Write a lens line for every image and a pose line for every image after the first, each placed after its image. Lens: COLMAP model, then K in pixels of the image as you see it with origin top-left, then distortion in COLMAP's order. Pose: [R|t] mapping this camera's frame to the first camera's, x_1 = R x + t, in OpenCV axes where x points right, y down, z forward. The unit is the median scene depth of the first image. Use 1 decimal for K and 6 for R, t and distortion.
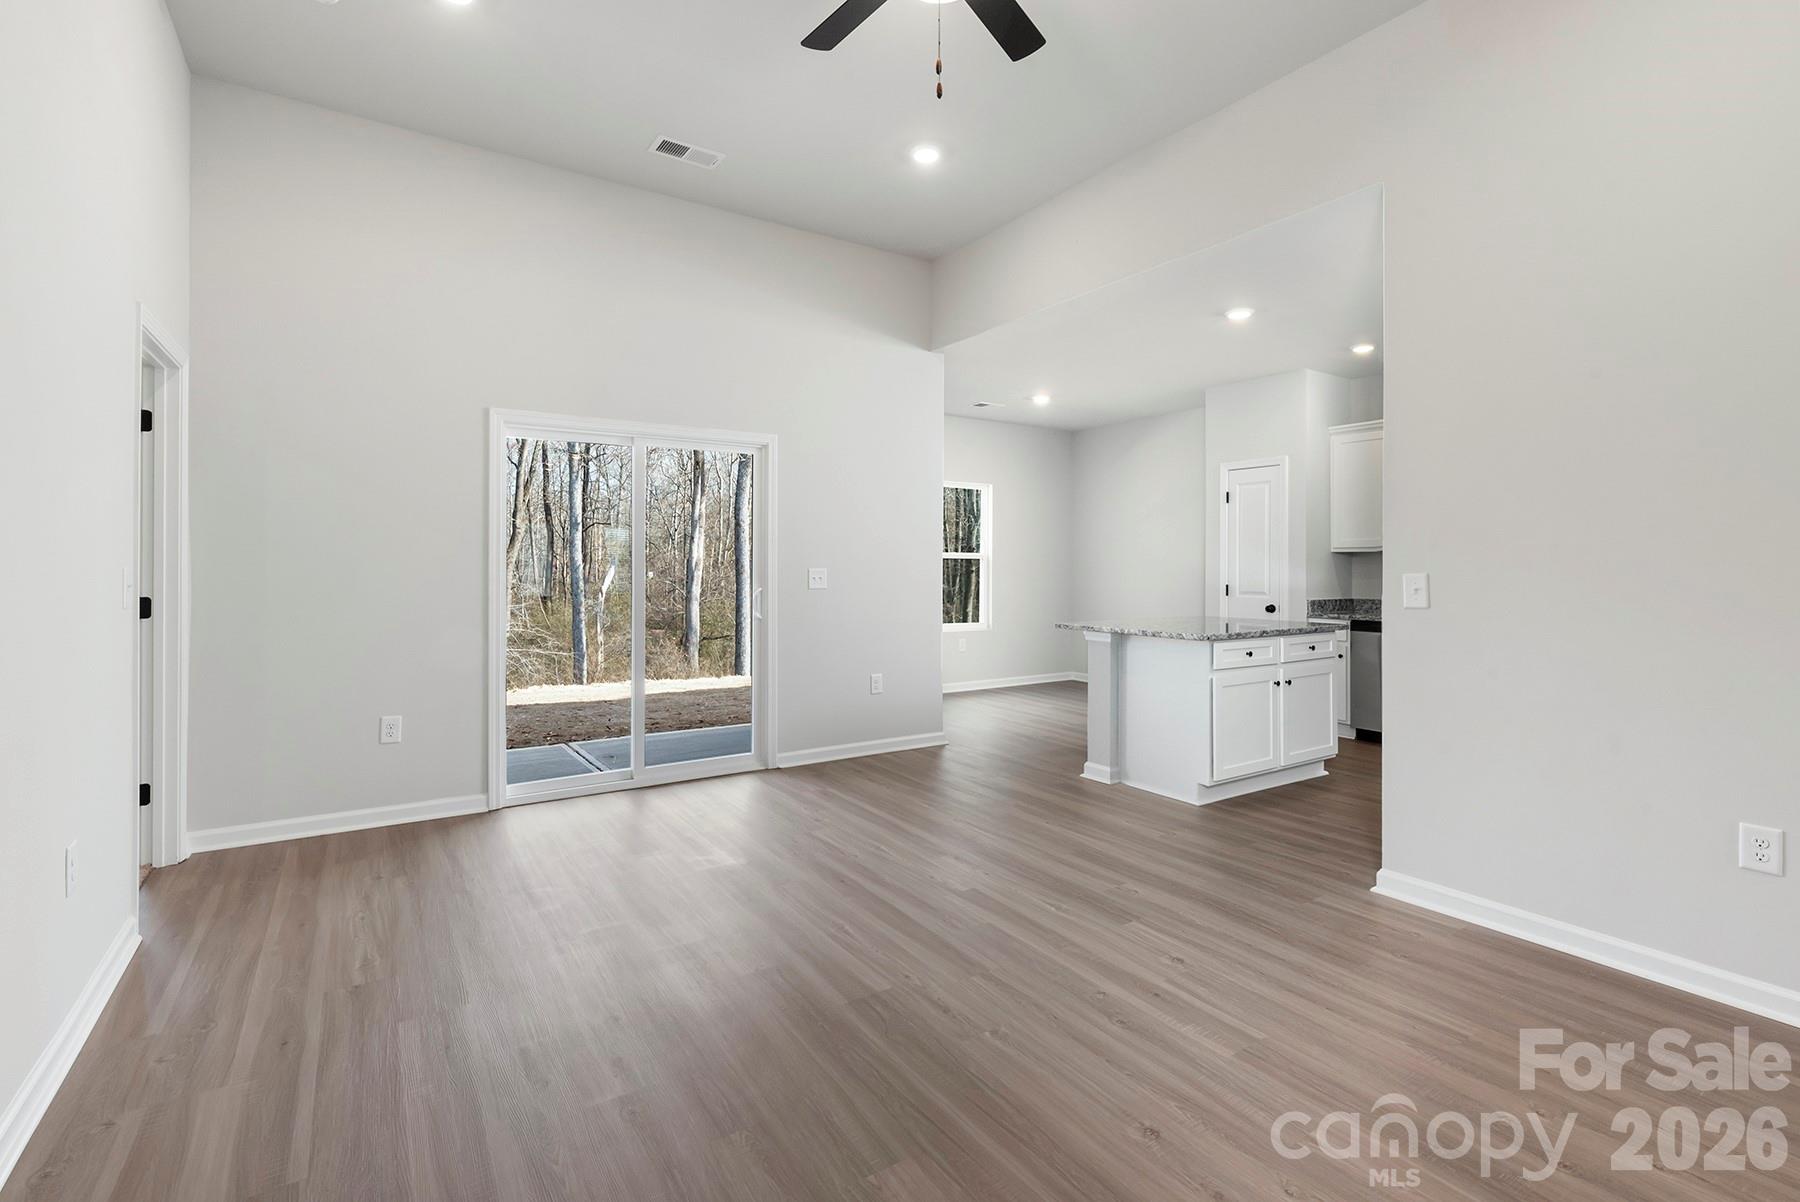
lens RADIAL K [[814.9, 0, 903.2], [0, 814.9, 578.7], [0, 0, 1]] dist [0.002749, 0.000432]
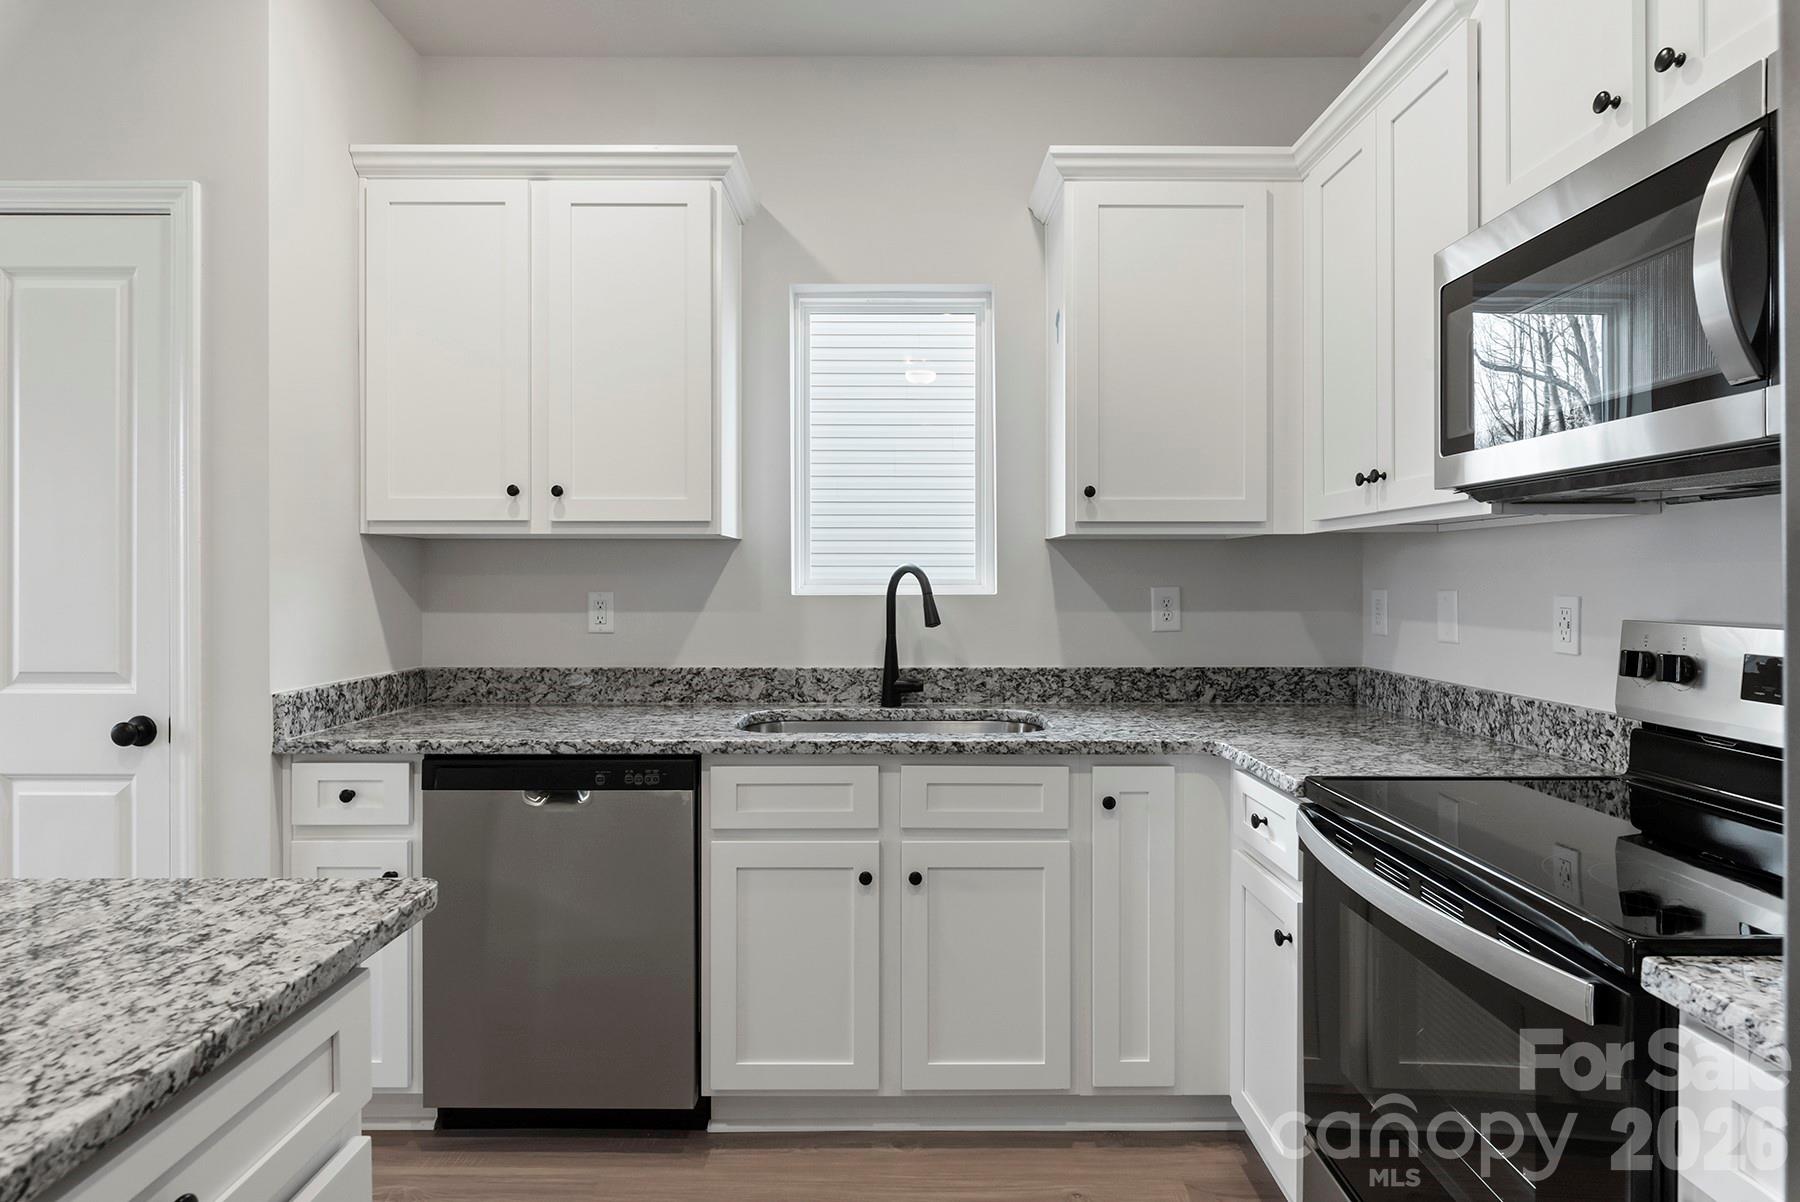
lens RADIAL K [[953.5, 0, 904.5], [0, 953.5, 579.0], [0, 0, 1]] dist [0.000369, -0.000541]
pose [[0.549638, 0.001770, 0.835401, 0.597509], [0.007148, 0.999951, -0.006821, -0.019011], [-0.835372, 0.009721, 0.549598, 1.114832]]
